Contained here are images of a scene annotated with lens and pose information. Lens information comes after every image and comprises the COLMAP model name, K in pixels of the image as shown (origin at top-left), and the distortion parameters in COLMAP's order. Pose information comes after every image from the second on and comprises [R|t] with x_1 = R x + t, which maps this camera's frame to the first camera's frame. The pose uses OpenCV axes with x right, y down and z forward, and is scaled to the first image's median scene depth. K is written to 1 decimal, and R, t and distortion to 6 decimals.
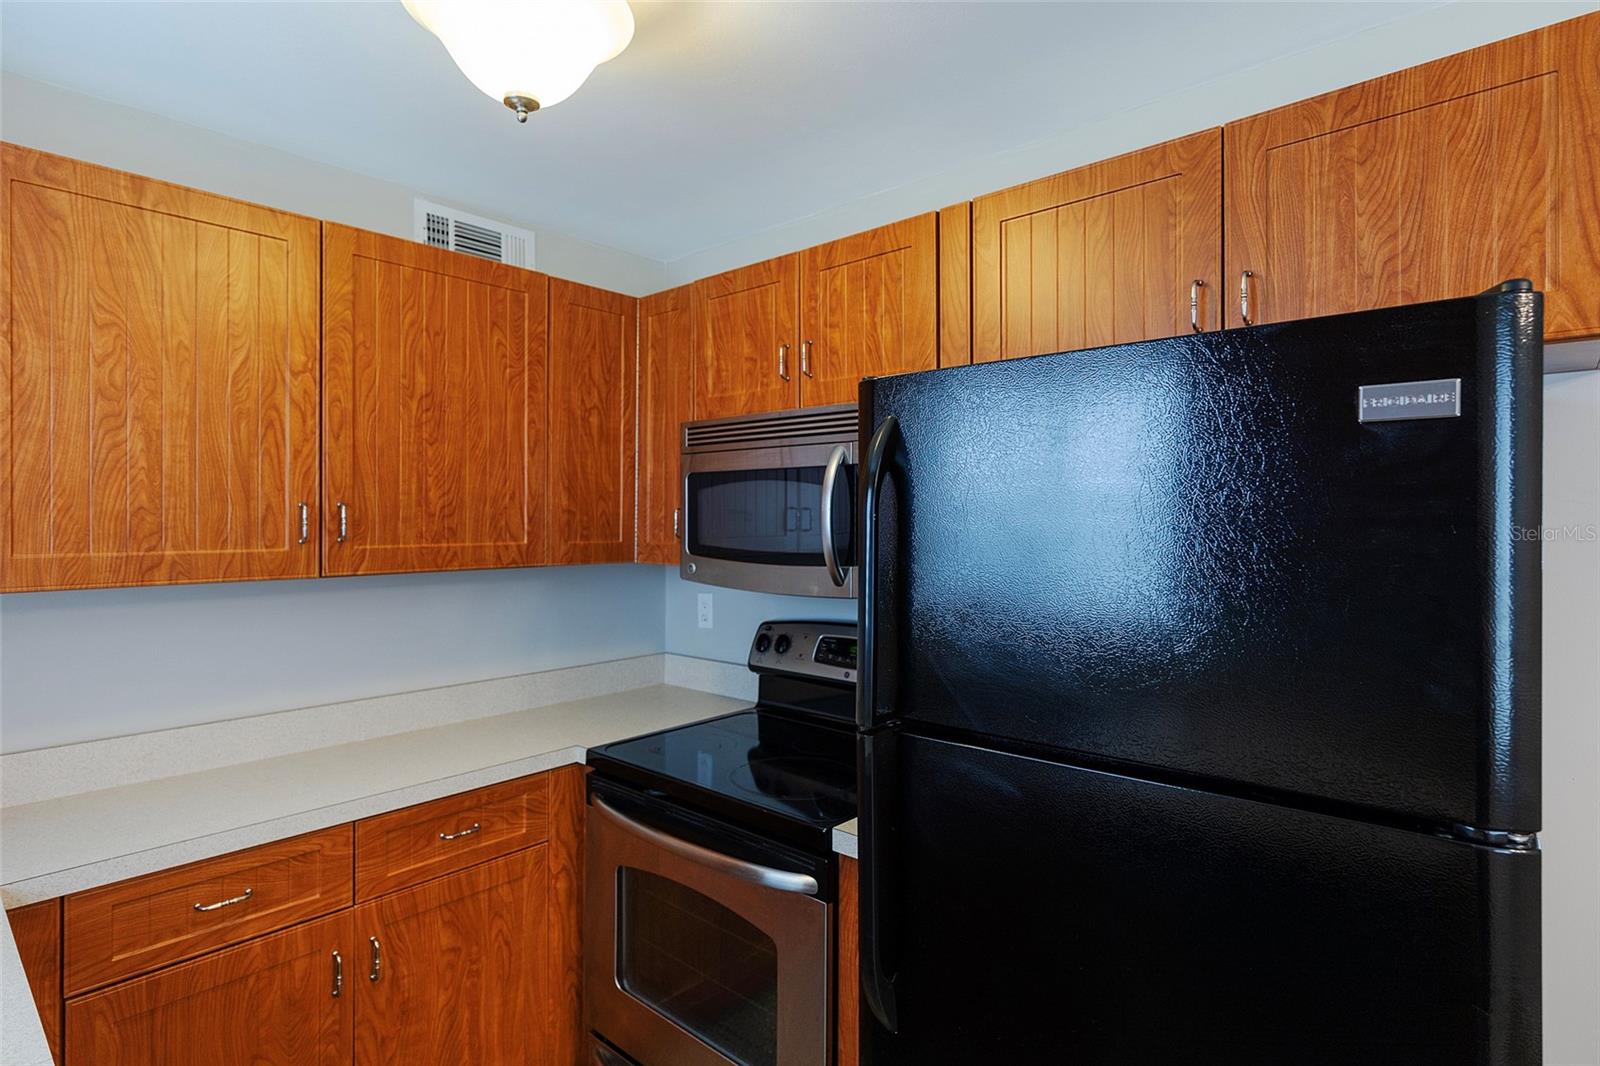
lens RADIAL K [[811.4, 0, 786.2], [0, 811.4, 519.4], [0, 0, 1]] dist [0.000121, -0.000553]
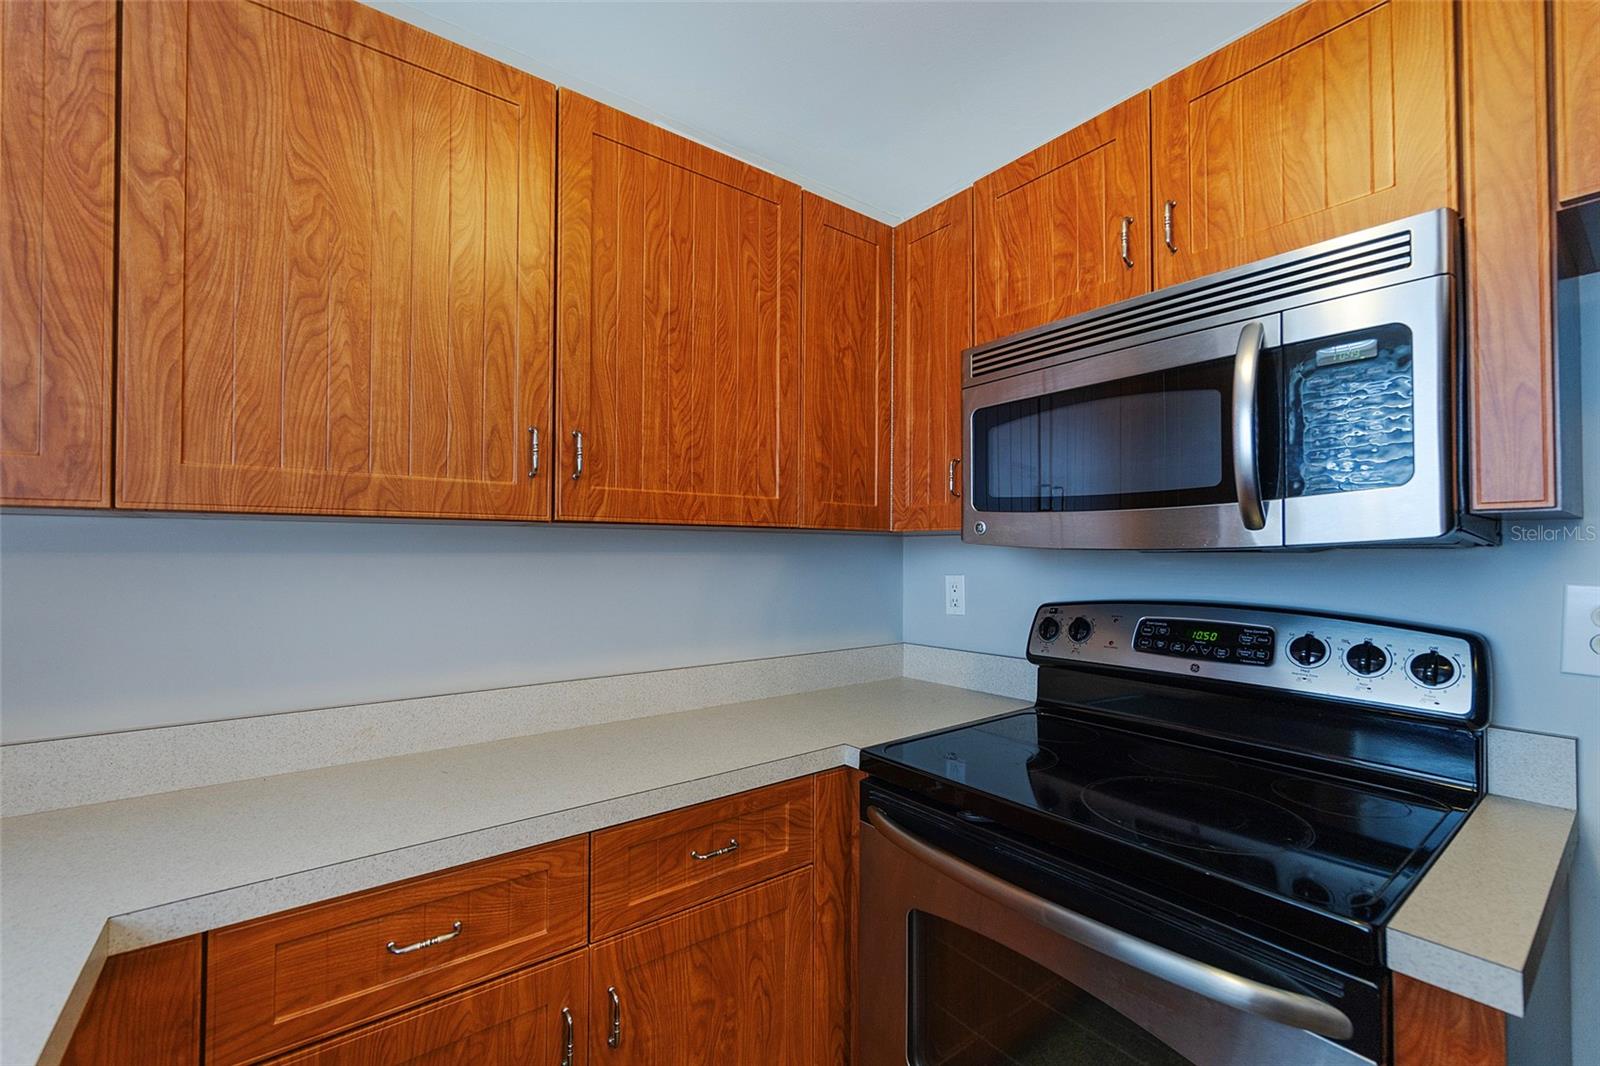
lens RADIAL K [[663.9, 0, 788.4], [0, 663.9, 538.5], [0, 0, 1]] dist [0.000544, 0.000704]
pose [[0.982105, -0.003794, -0.188295, -0.208194], [-0.000533, 0.999737, -0.022926, 0.099989], [0.188332, 0.022616, 0.981845, 0.375660]]
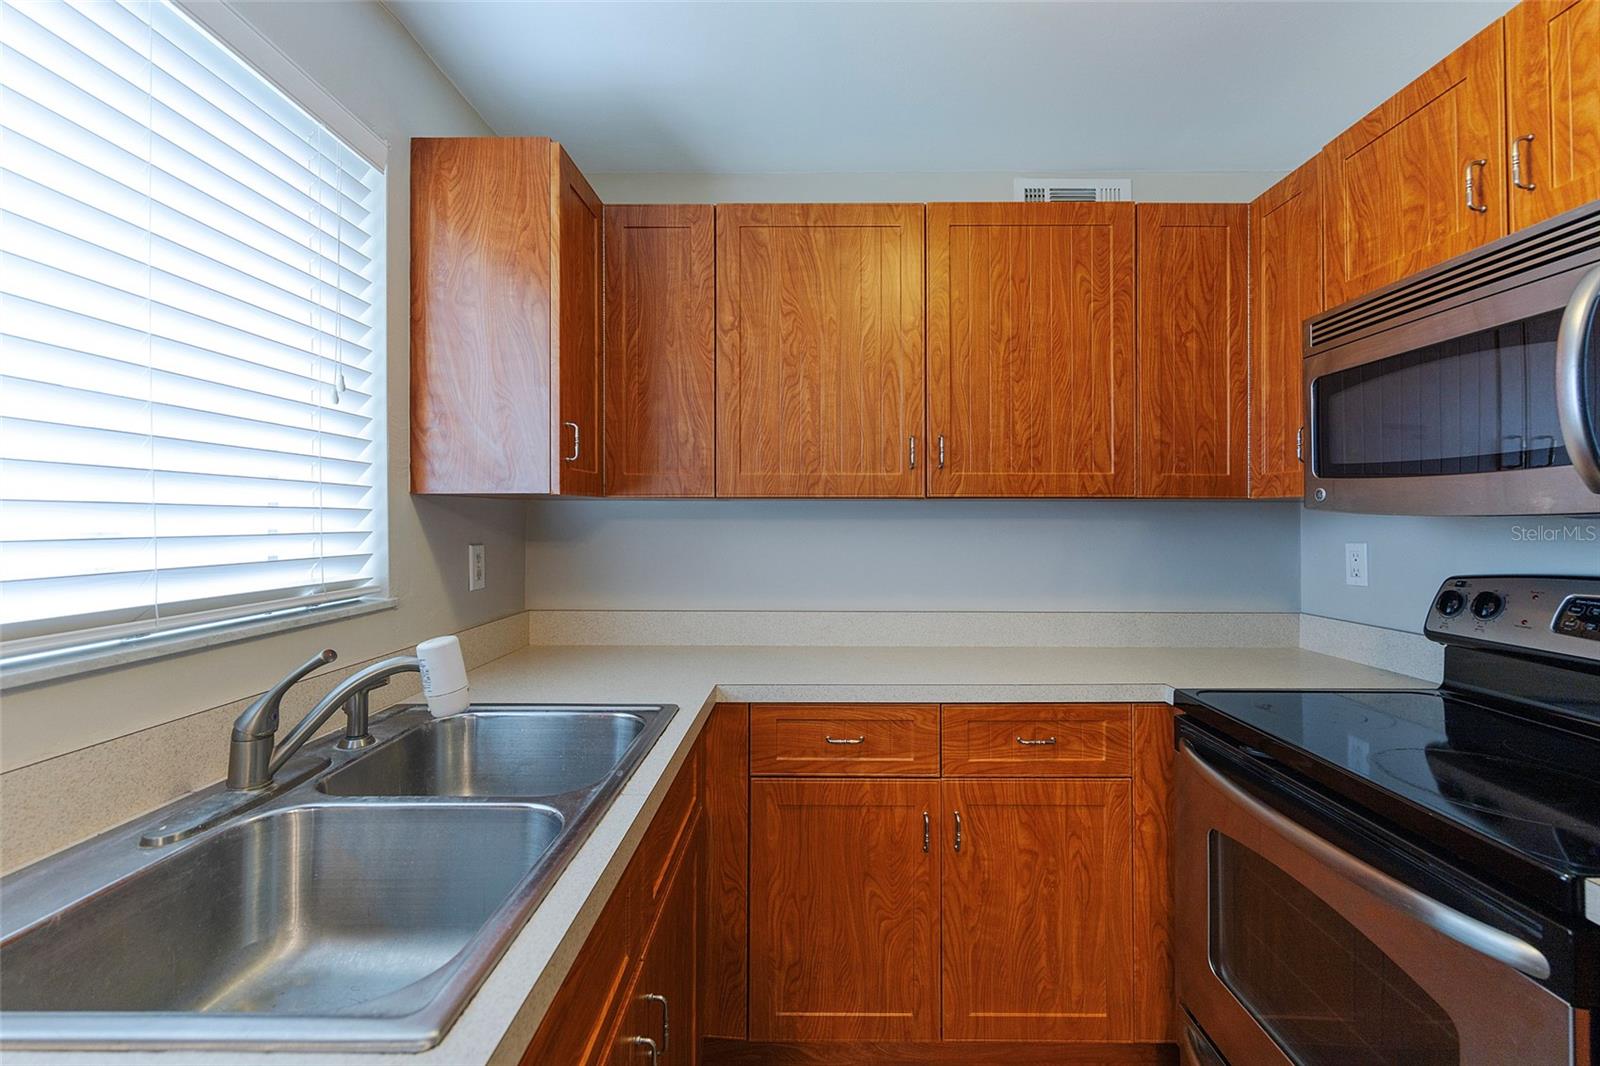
lens RADIAL K [[642.9, 0, 817.4], [0, 642.9, 508.7], [0, 0, 1]] dist [-0.001424, 0.000084]
pose [[0.671986, -0.012611, -0.740457, 0.024034], [-0.002142, 0.999818, -0.018972, 0.102145], [0.740561, 0.014335, 0.671836, 0.229396]]
